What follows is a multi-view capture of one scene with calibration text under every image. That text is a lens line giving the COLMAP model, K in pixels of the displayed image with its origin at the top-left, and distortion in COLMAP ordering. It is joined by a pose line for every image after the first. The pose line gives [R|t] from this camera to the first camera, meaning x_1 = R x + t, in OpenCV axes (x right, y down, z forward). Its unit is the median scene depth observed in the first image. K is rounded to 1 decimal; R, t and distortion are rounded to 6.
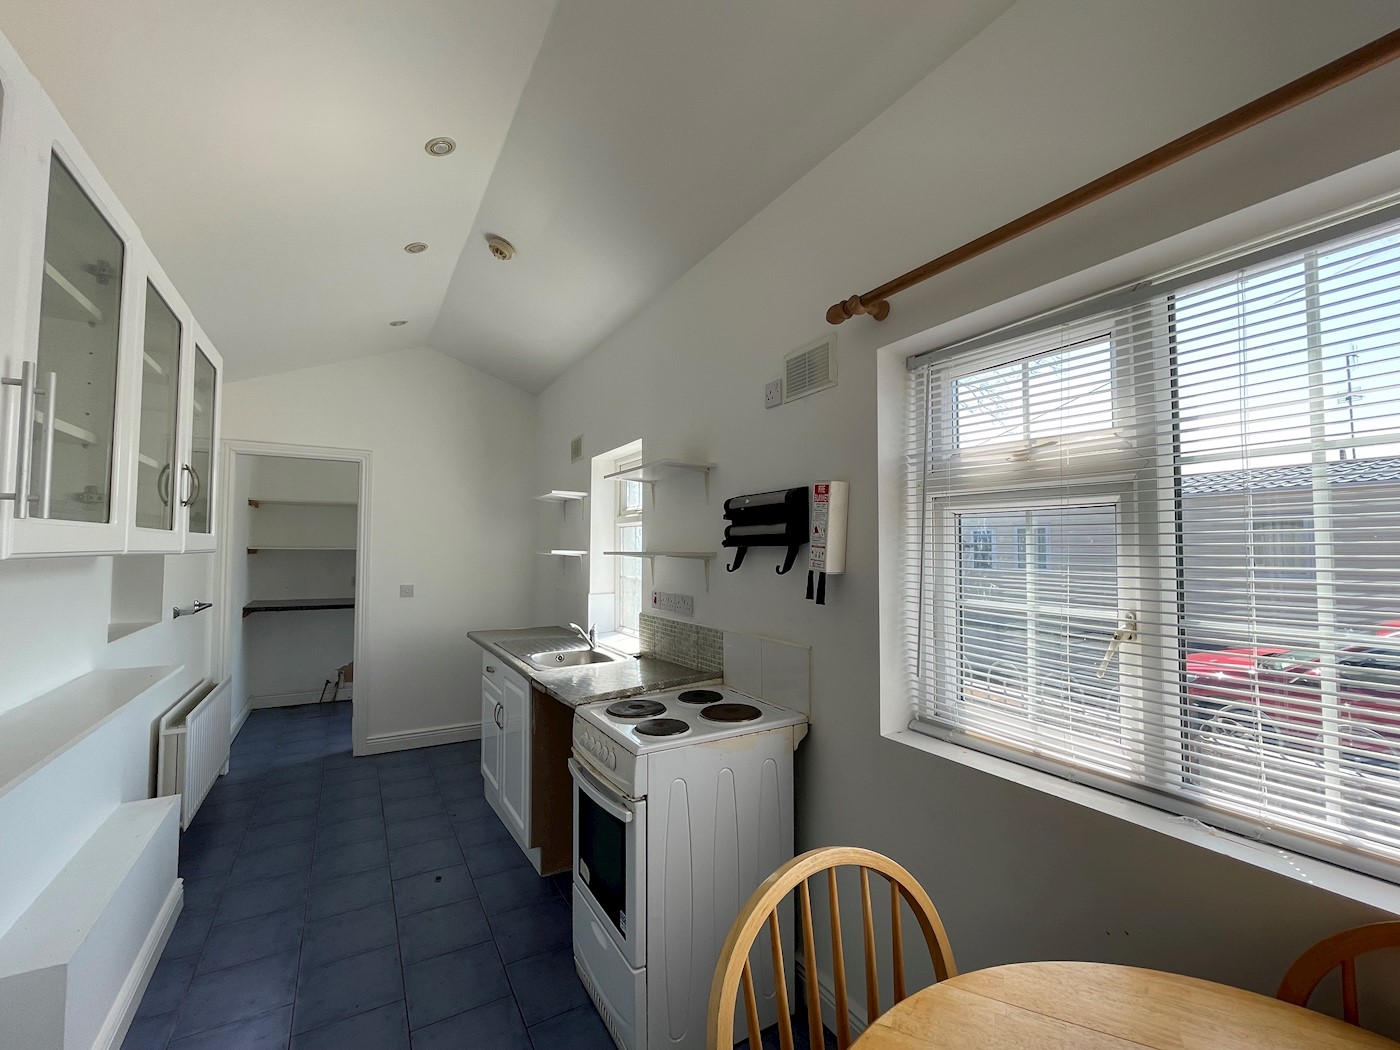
lens RADIAL K [[565.4, 0, 697.2], [0, 565.4, 524.2], [0, 0, 1]] dist [-0.000889, 0.000032]
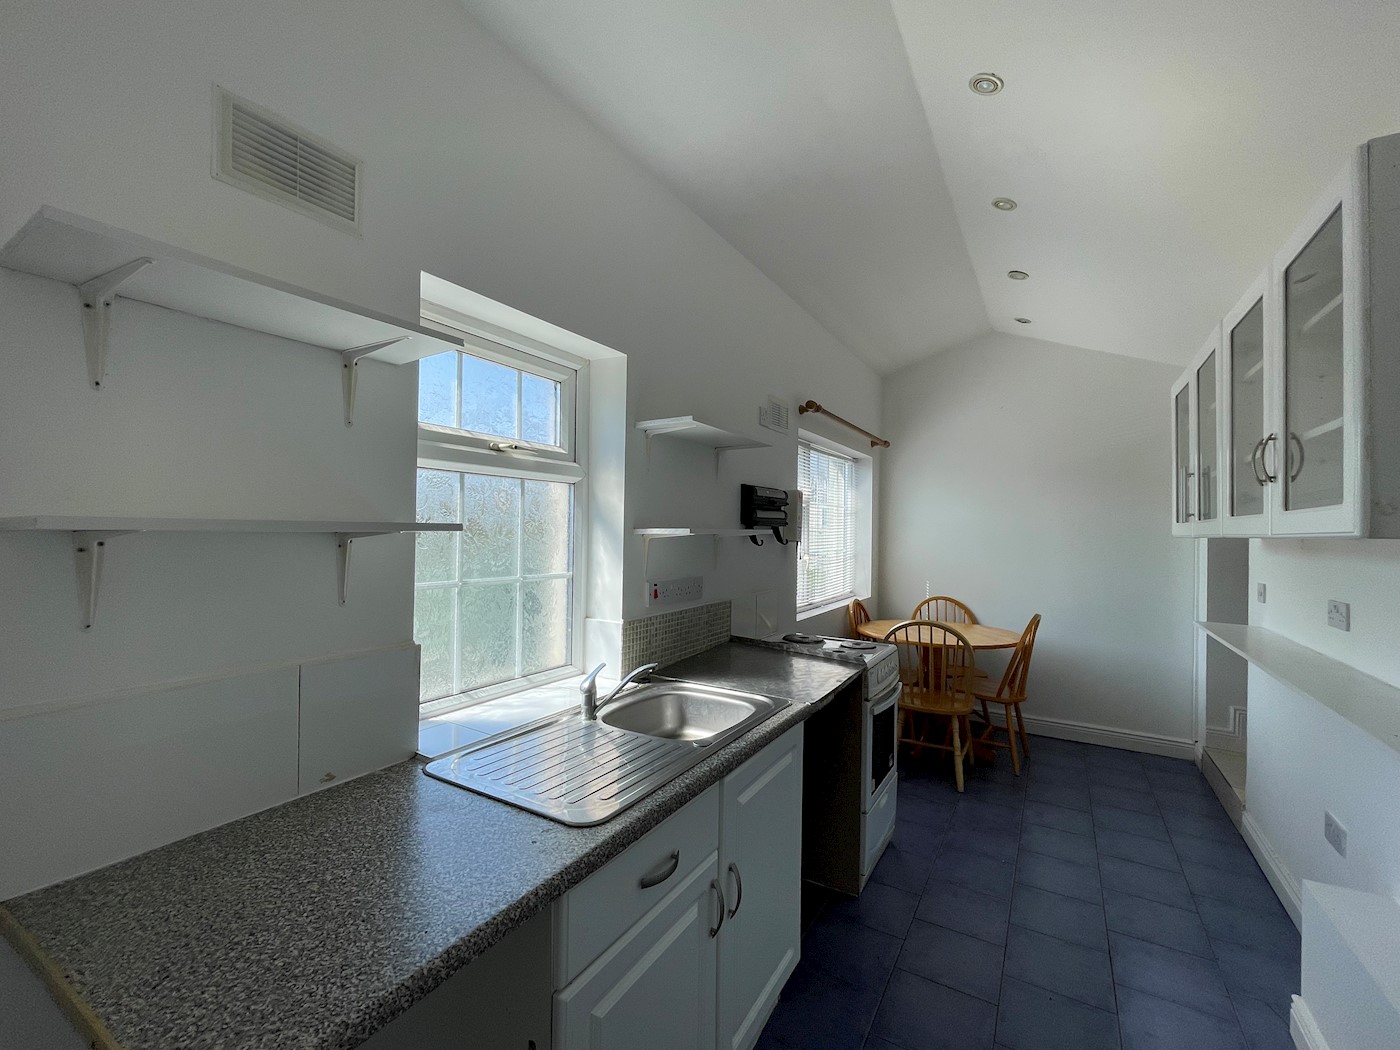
lens RADIAL K [[565.4, 0, 697.3], [0, 565.4, 525.4], [0, 0, 1]] dist [-0.000889, 0.000032]
pose [[-0.435230, -0.000198, 0.900319, -0.883243], [-0.051696, 0.998356, -0.024771, 0.067863], [-0.898834, -0.057324, -0.434525, 1.466755]]
